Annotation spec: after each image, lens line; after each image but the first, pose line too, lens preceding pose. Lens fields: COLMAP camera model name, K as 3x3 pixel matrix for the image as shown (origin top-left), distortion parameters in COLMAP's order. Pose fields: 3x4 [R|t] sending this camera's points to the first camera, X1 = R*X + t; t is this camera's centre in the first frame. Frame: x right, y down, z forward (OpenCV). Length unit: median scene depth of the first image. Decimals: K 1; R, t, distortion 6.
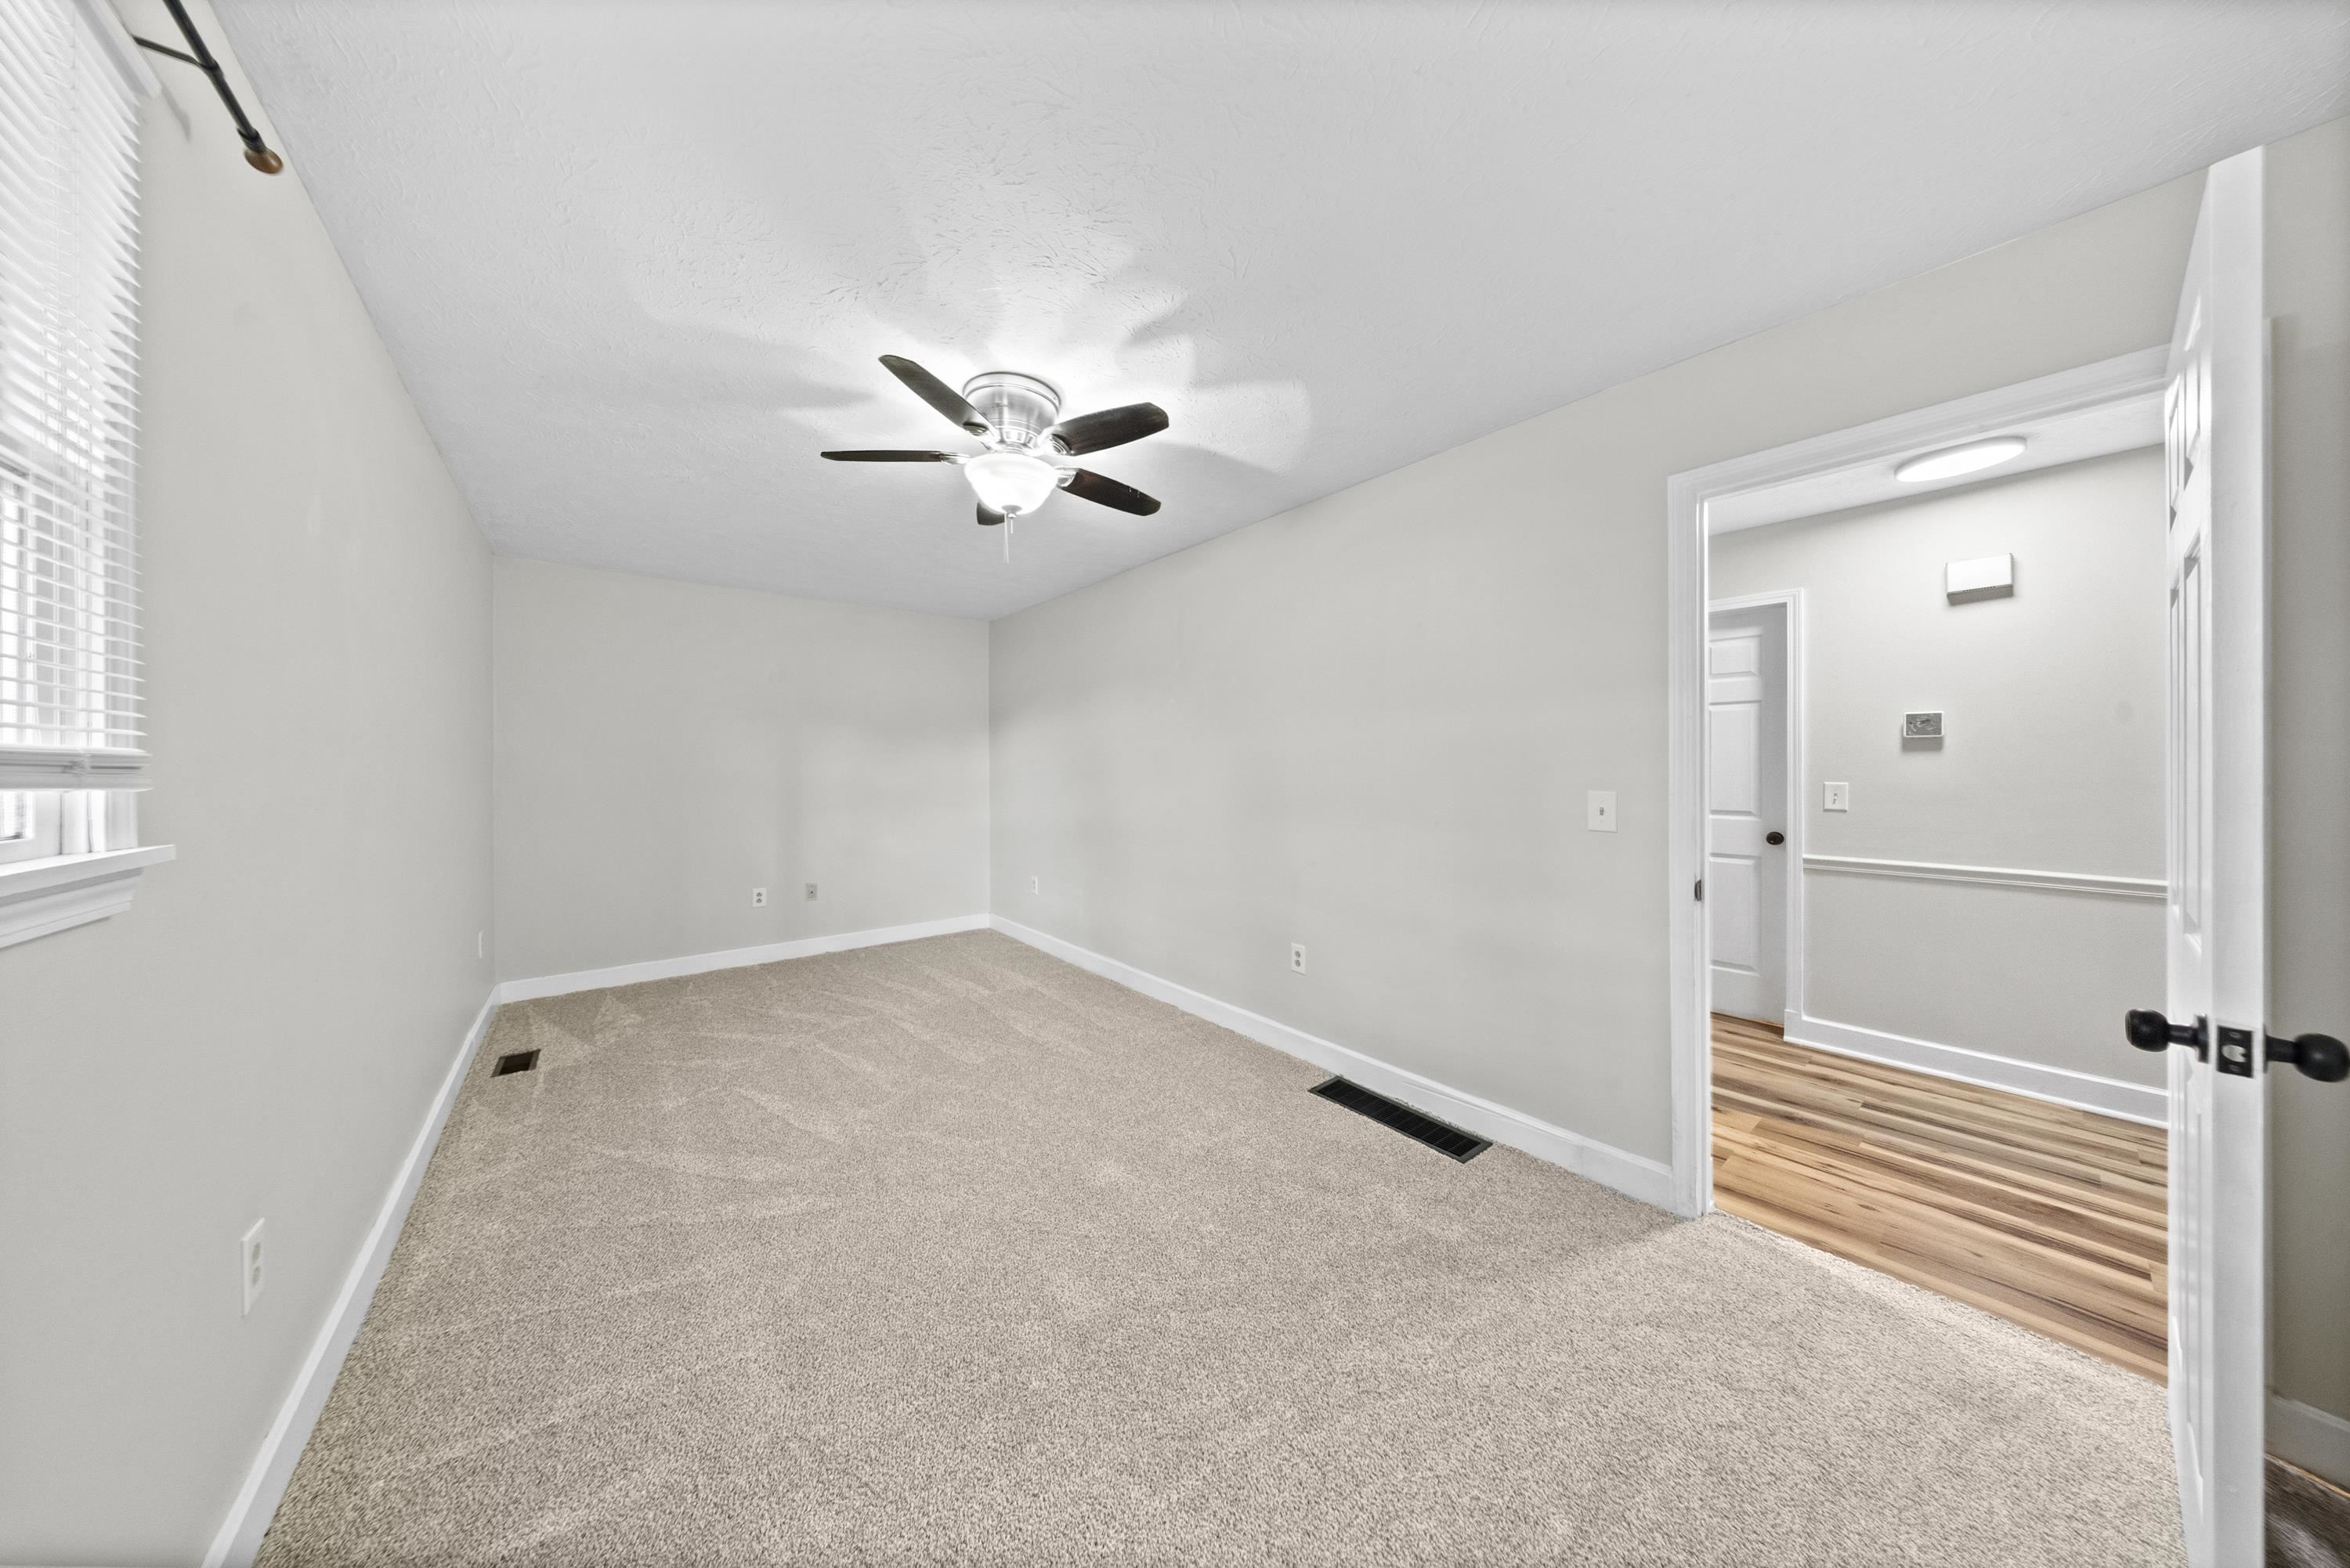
lens RADIAL K [[696.7, 0, 1175.5], [0, 696.7, 770.1], [0, 0, 1]] dist [0.001558, -0.000020]
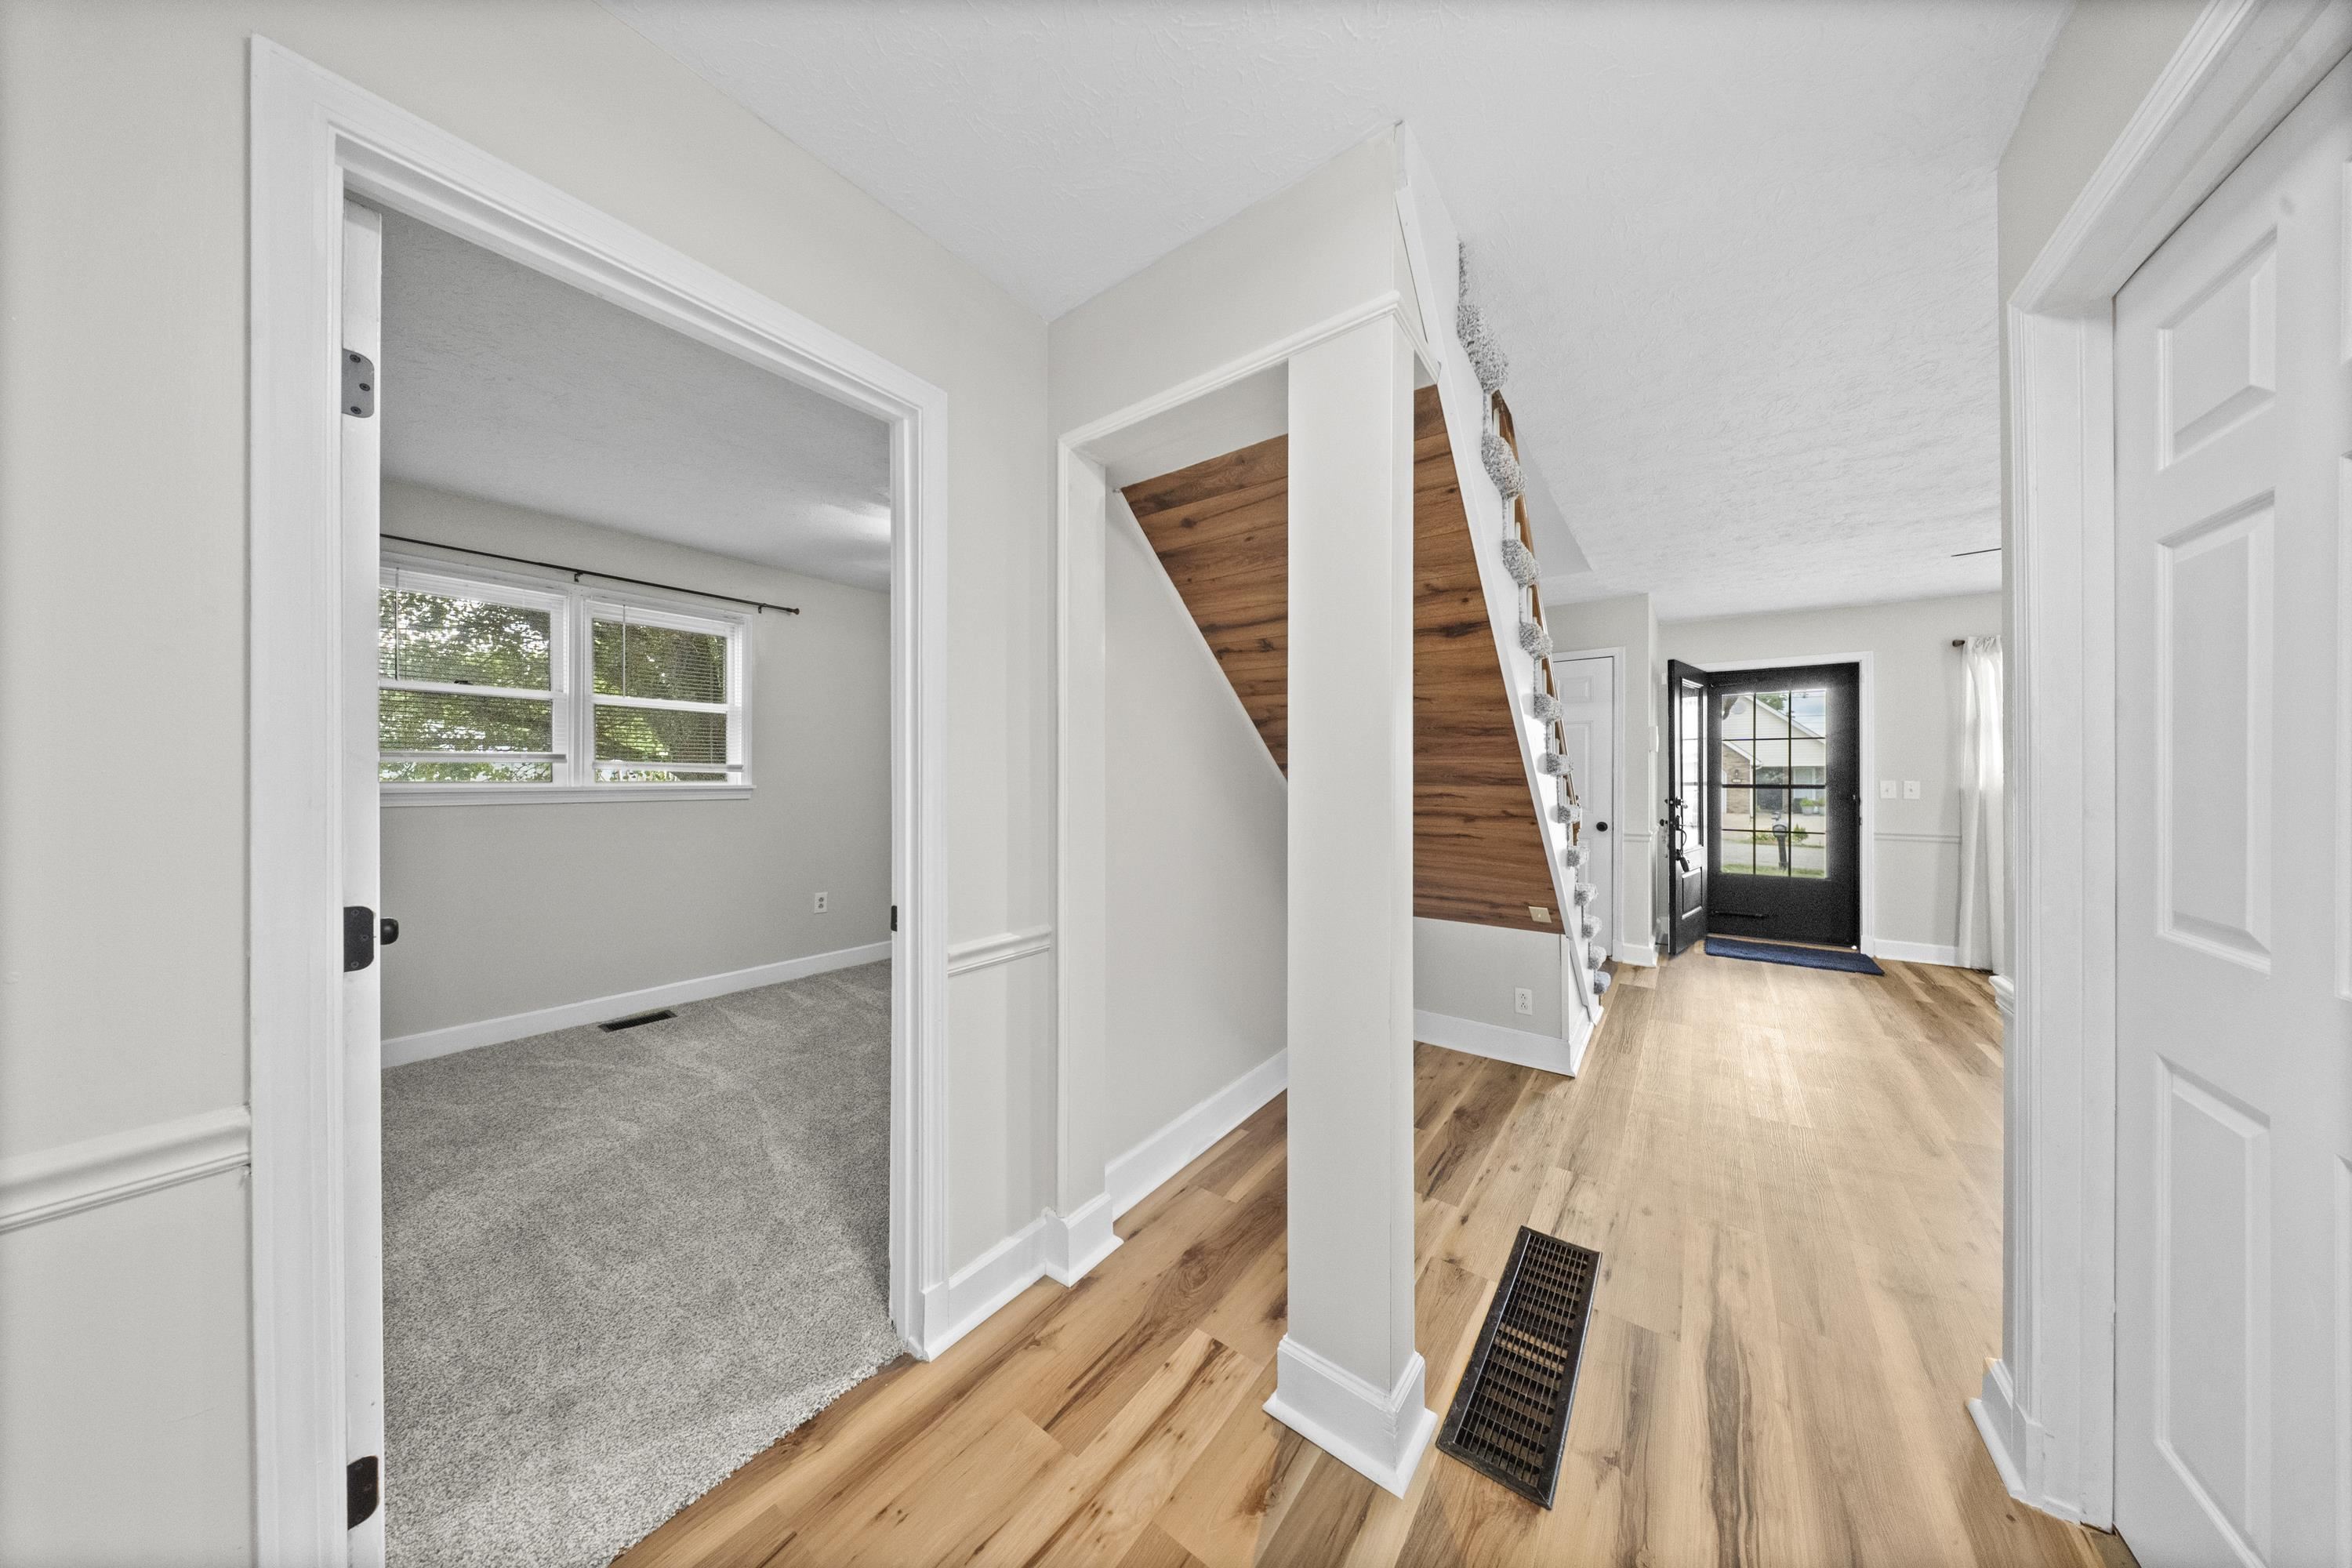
lens RADIAL K [[697.4, 0, 1169.3], [0, 697.4, 779.1], [0, 0, 1]] dist [0.001558, -0.000020]
pose [[0.245711, 0.012200, -0.969266, 0.971678], [-0.008812, 0.999908, 0.010352, 0.000282], [0.969303, 0.005998, 0.245796, 0.671106]]
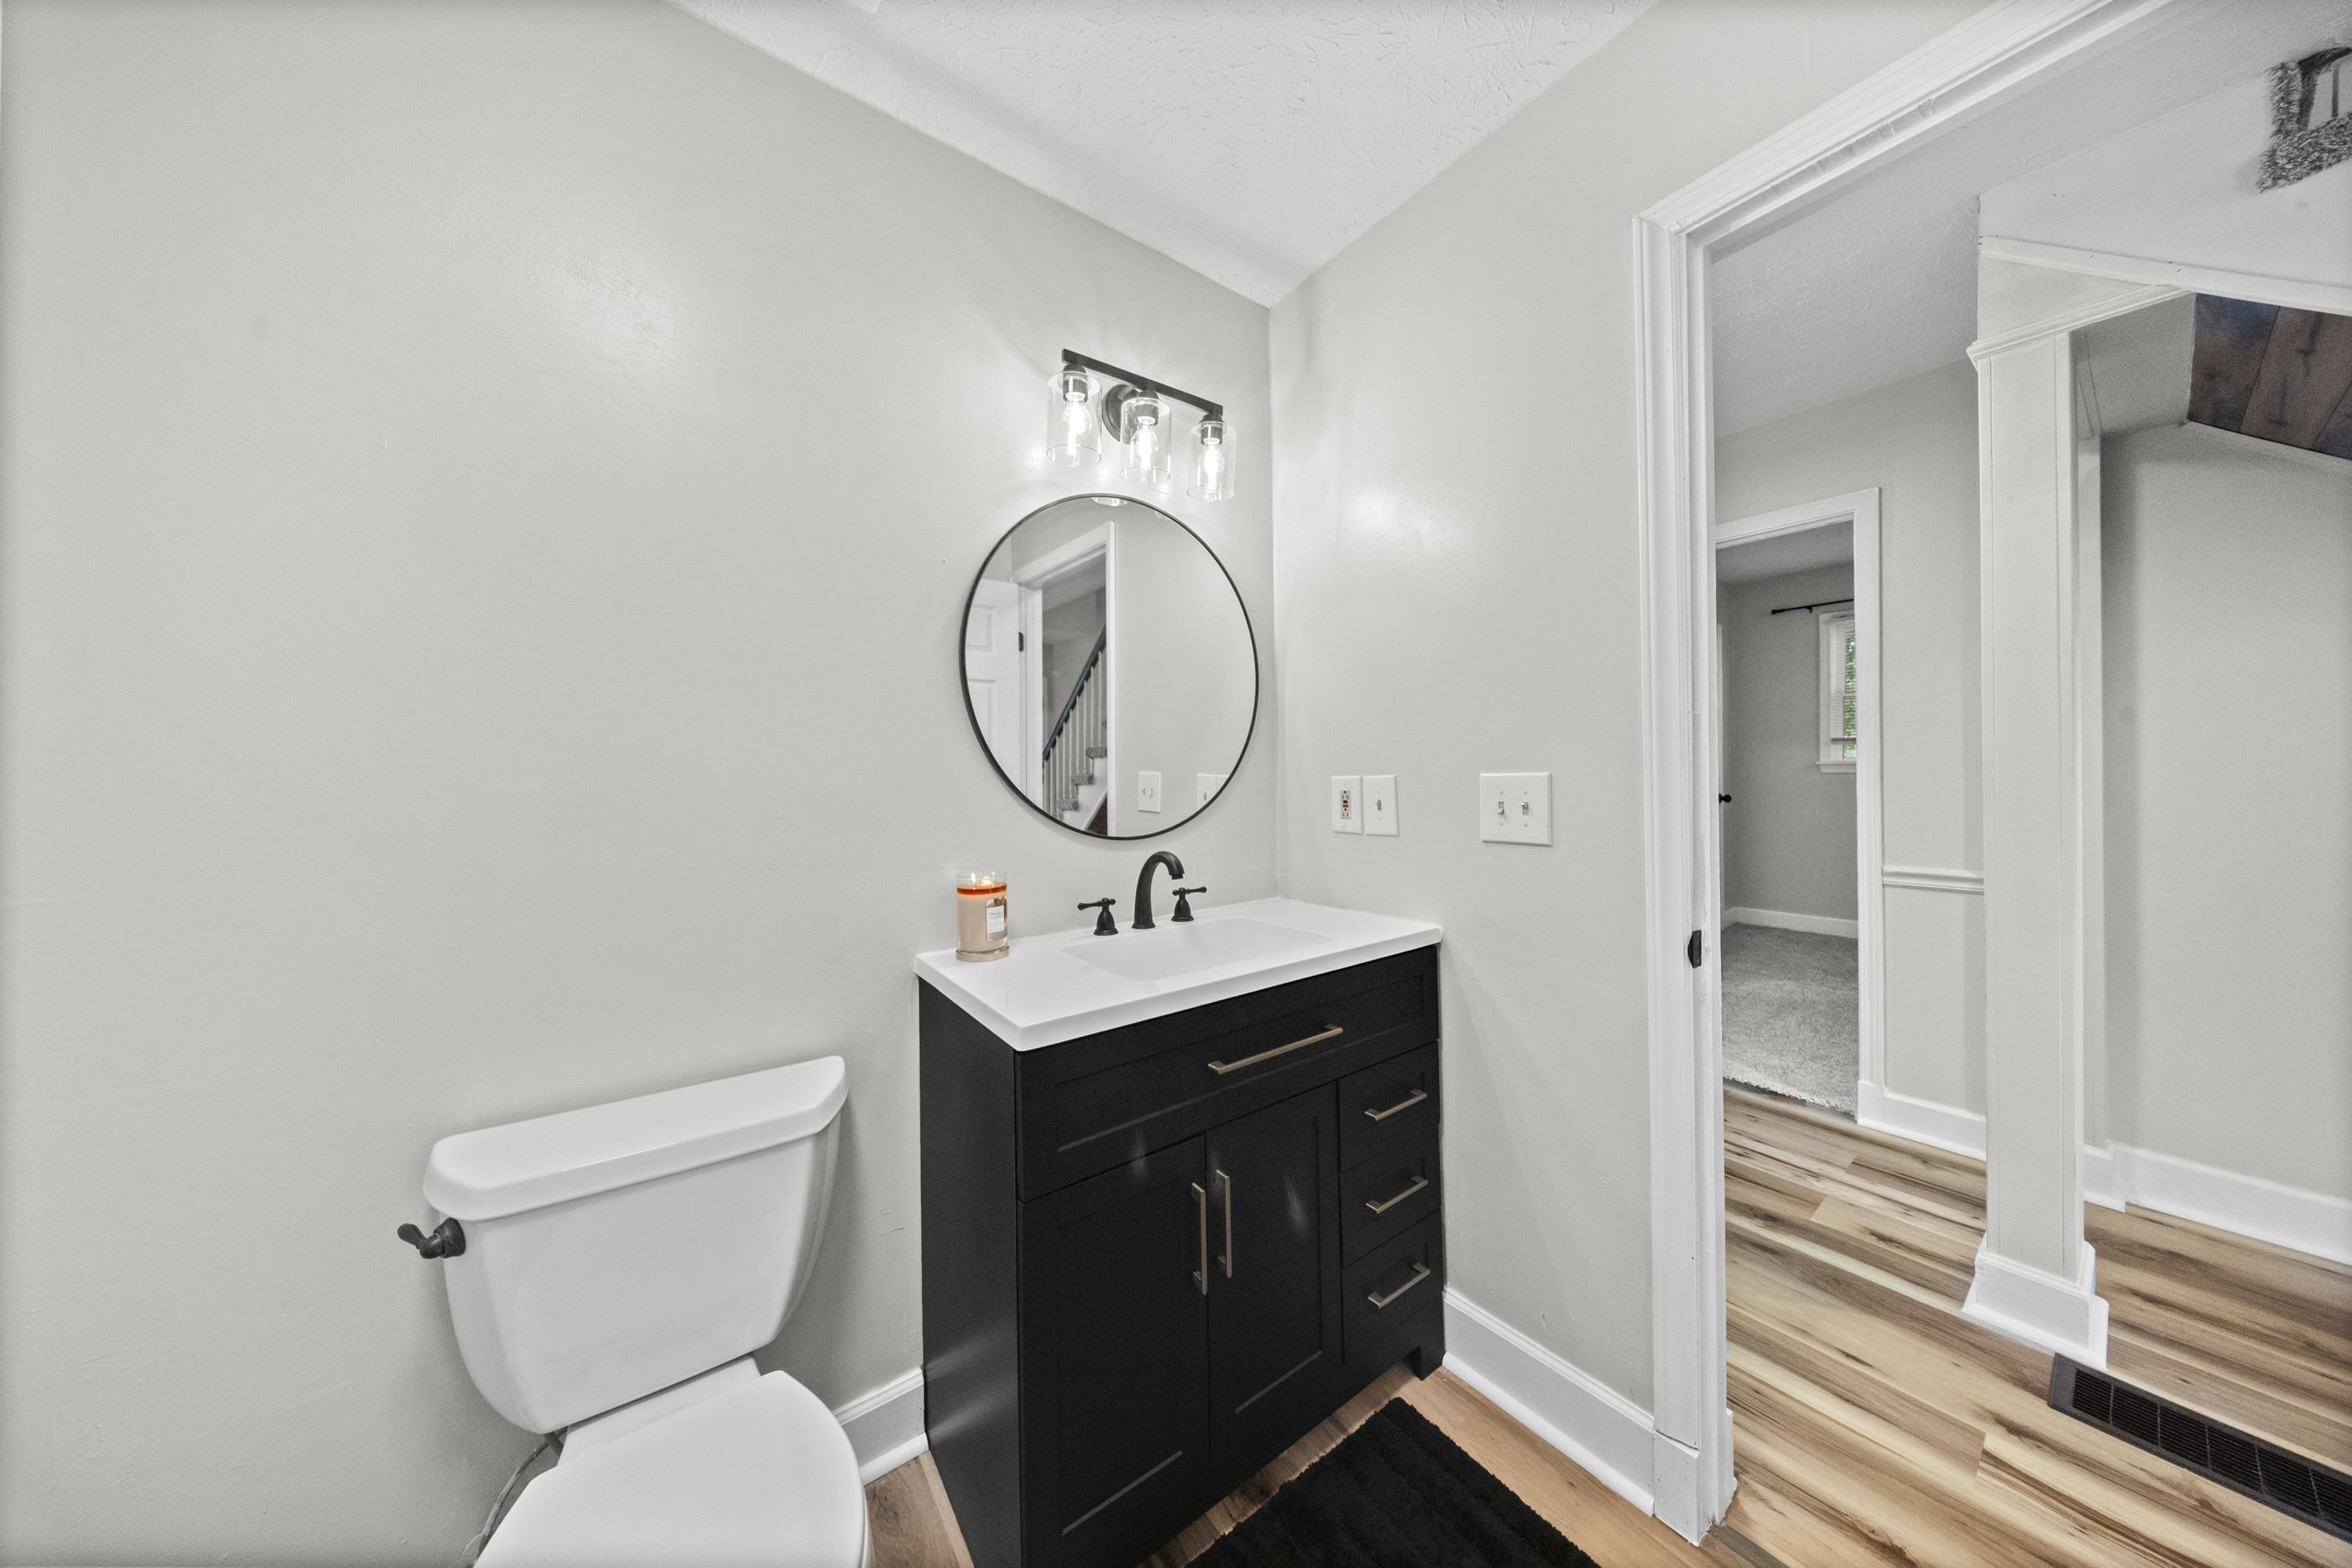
lens RADIAL K [[697.4, 0, 1179.2], [0, 697.4, 773.2], [0, 0, 1]] dist [0.001558, -0.000020]
pose [[-0.998386, 0.026512, 0.050227, 1.144740], [0.027162, 0.999555, 0.012305, 0.001287], [-0.049878, 0.013649, -0.998662, 1.386442]]
